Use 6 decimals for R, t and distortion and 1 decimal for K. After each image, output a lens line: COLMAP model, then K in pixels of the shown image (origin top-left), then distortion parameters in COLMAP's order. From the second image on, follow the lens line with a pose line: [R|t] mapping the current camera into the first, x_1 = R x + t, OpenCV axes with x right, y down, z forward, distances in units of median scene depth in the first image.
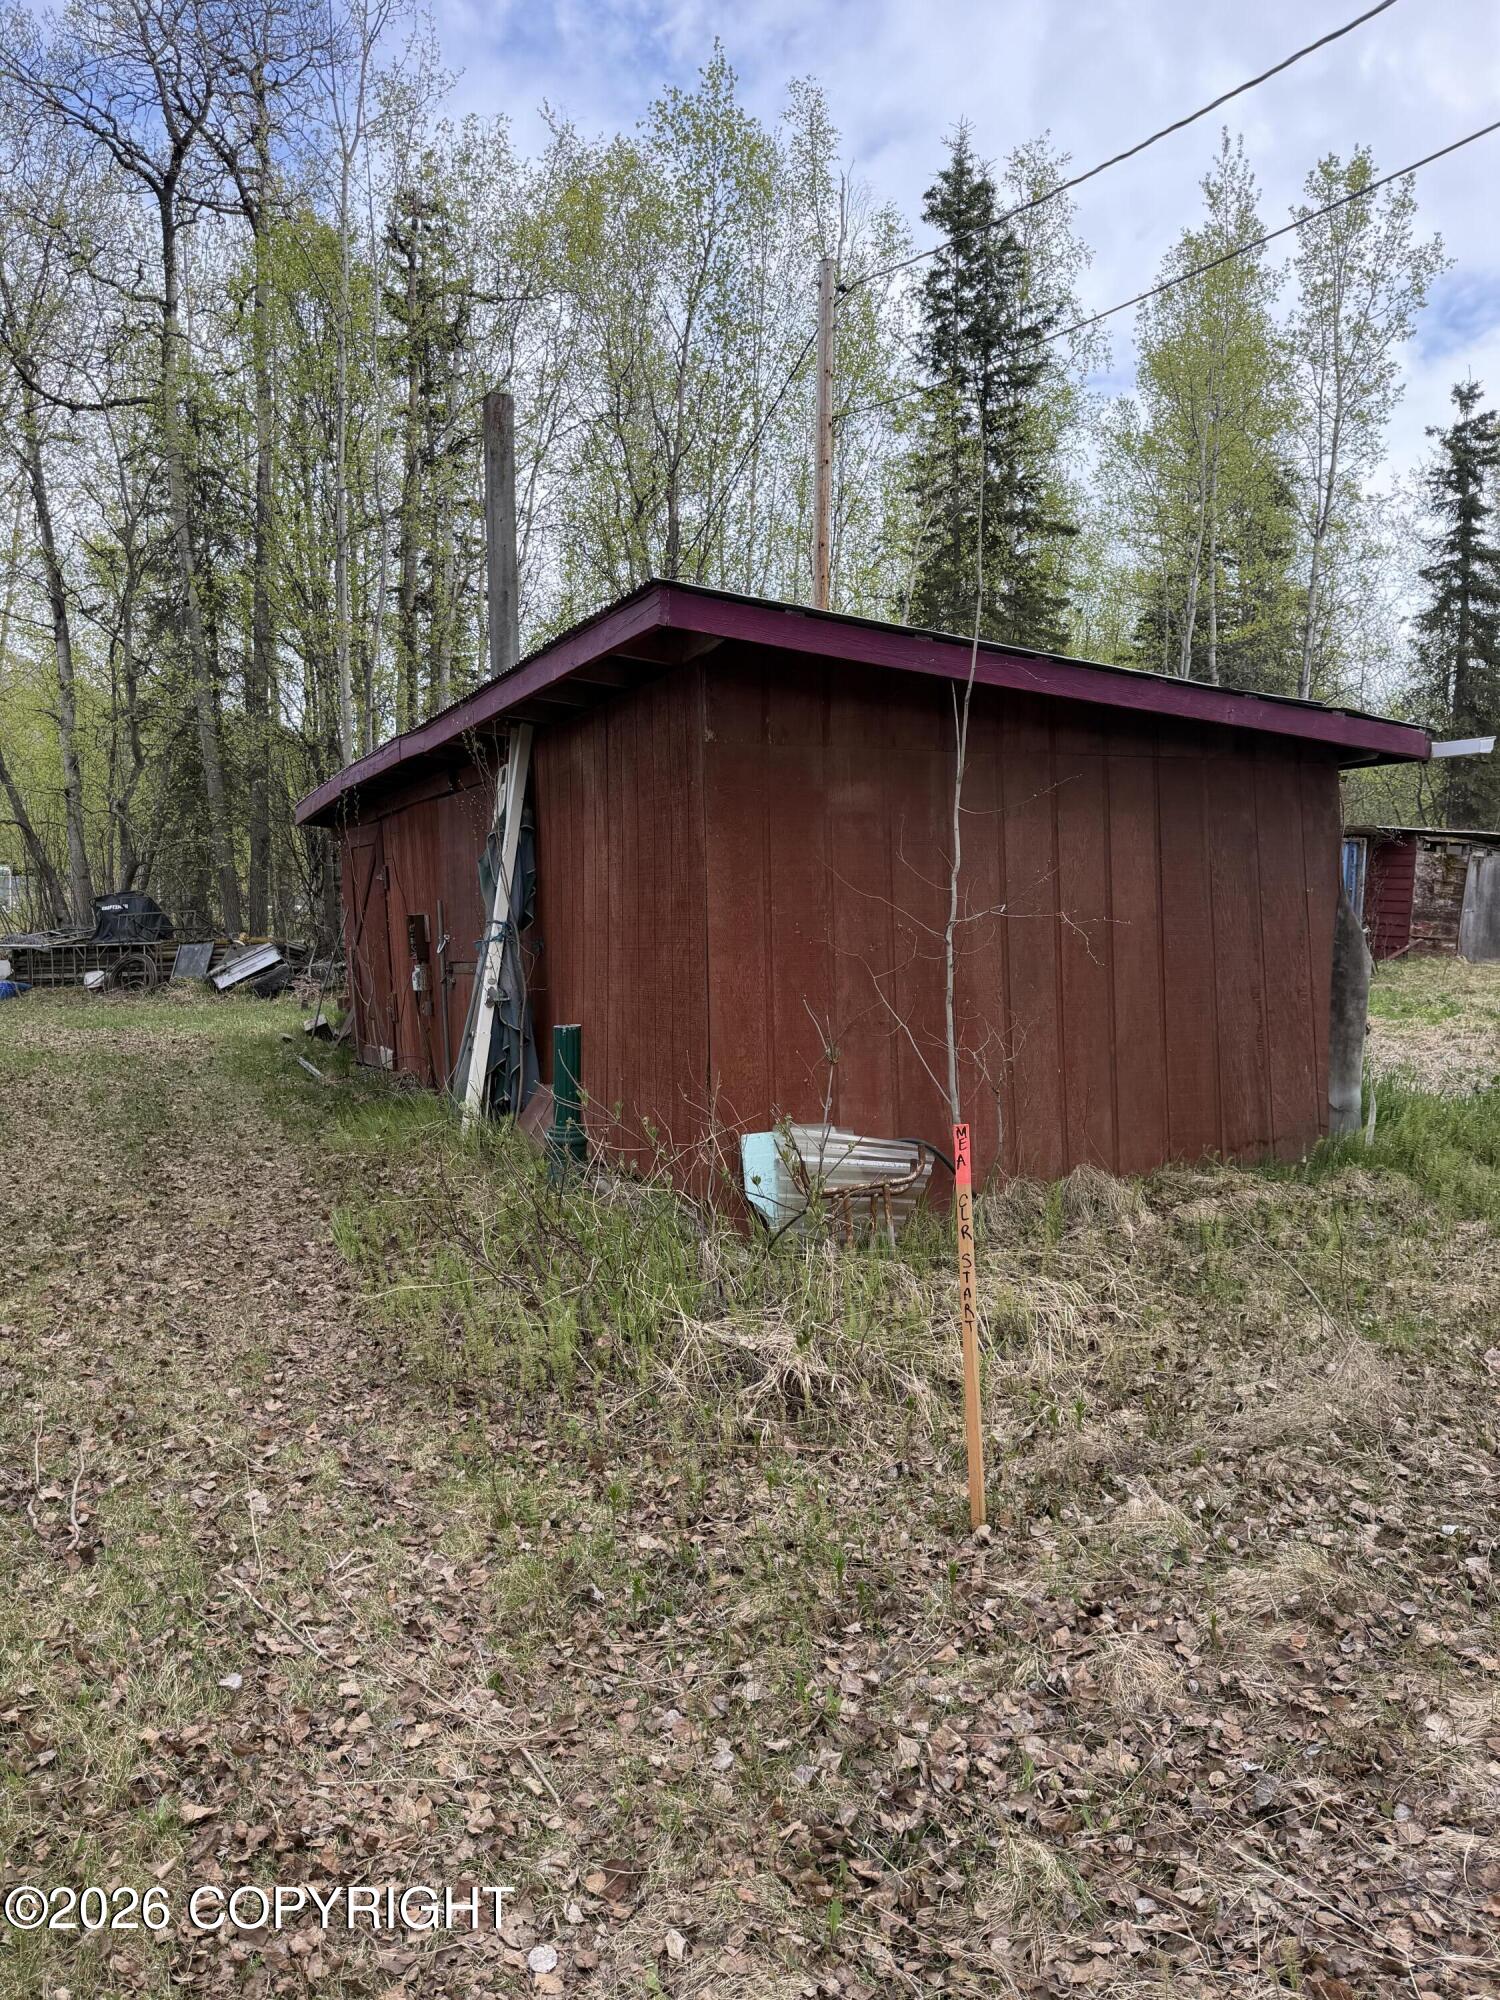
lens RADIAL K [[1406.4, 0, 750.0], [0, 1406.4, 1000.0], [0, 0, 1]] dist [0.000968, 0.000227]
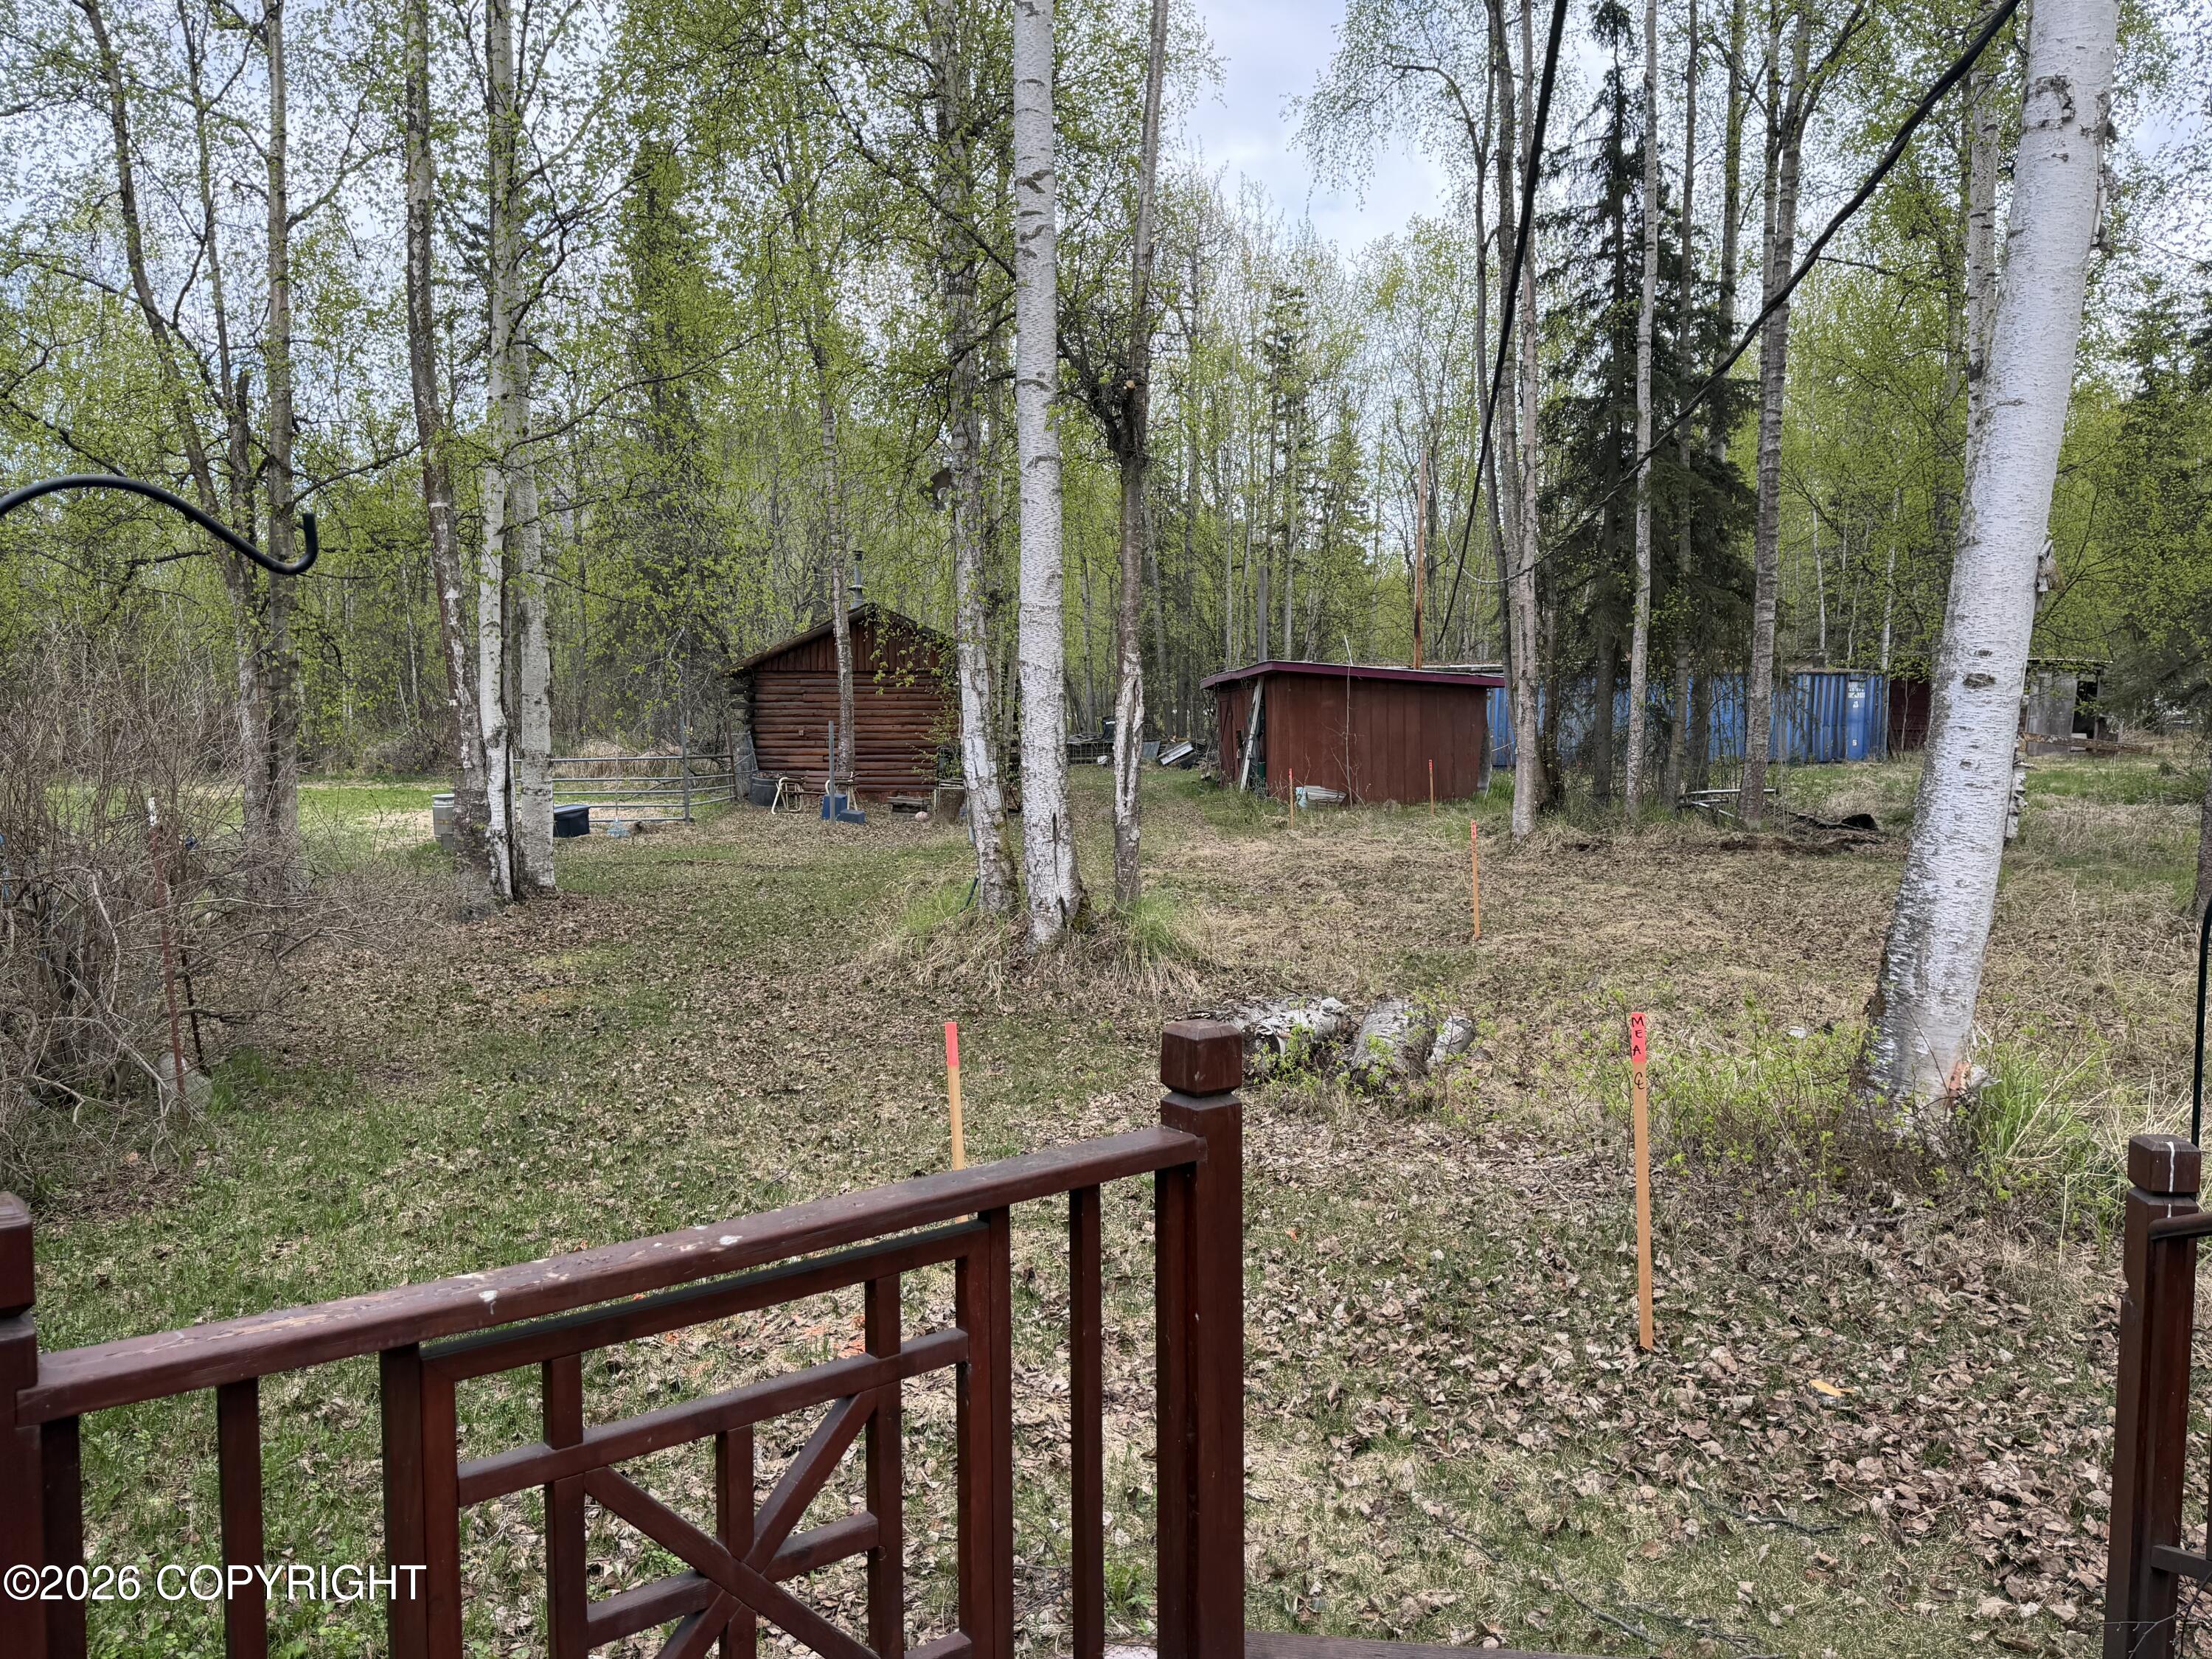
lens RADIAL K [[1576.6, 0, 1106.0], [0, 1576.6, 829.5], [0, 0, 1]] dist [0.001314, 0.000090]
pose [[0.927863, 0.023073, -0.372207, 0.897224], [-0.018204, 0.999697, 0.016590, 0.115196], [0.372477, -0.008617, 0.928002, -2.602293]]
